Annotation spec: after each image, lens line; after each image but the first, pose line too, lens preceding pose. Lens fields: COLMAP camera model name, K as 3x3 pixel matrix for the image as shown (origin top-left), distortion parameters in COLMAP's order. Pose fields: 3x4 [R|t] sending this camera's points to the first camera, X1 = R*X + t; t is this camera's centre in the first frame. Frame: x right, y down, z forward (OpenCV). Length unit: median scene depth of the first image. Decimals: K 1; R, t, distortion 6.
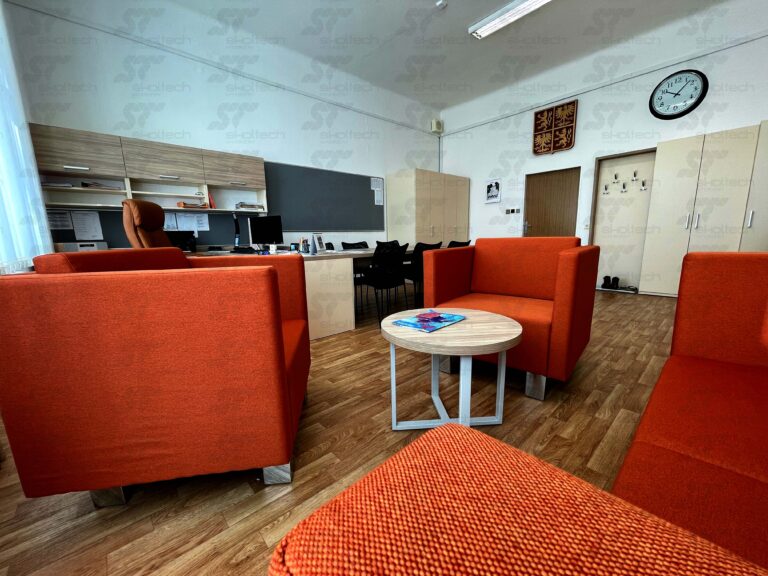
lens RADIAL K [[312.8, 0, 384.0], [0, 312.8, 288.0], [0, 0, 1]] dist [0.002686, -0.000104]
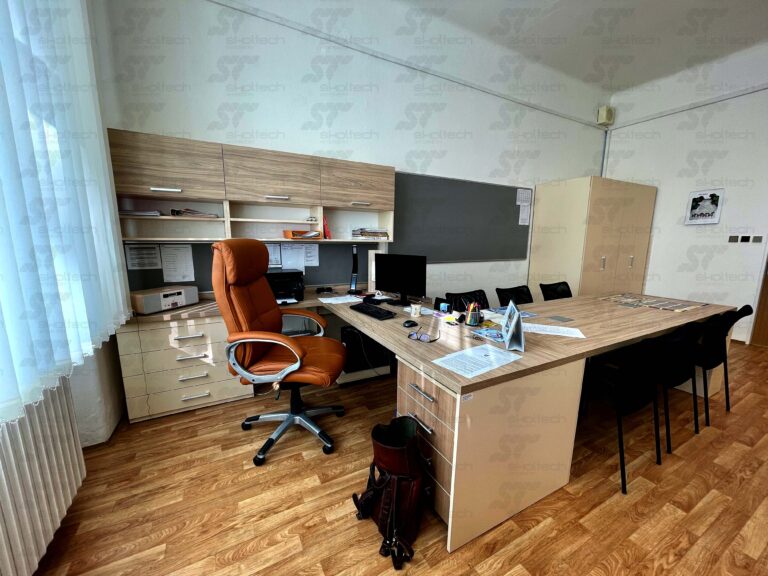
lens RADIAL K [[313.7, 0, 384.0], [0, 313.7, 288.0], [0, 0, 1]] dist [-0.003794, 0.000079]
pose [[0.971877, 0.065173, -0.226290, -0.235073], [-0.066896, 0.997760, 0.000057, -0.142139], [0.225787, 0.015083, 0.974060, 0.309770]]
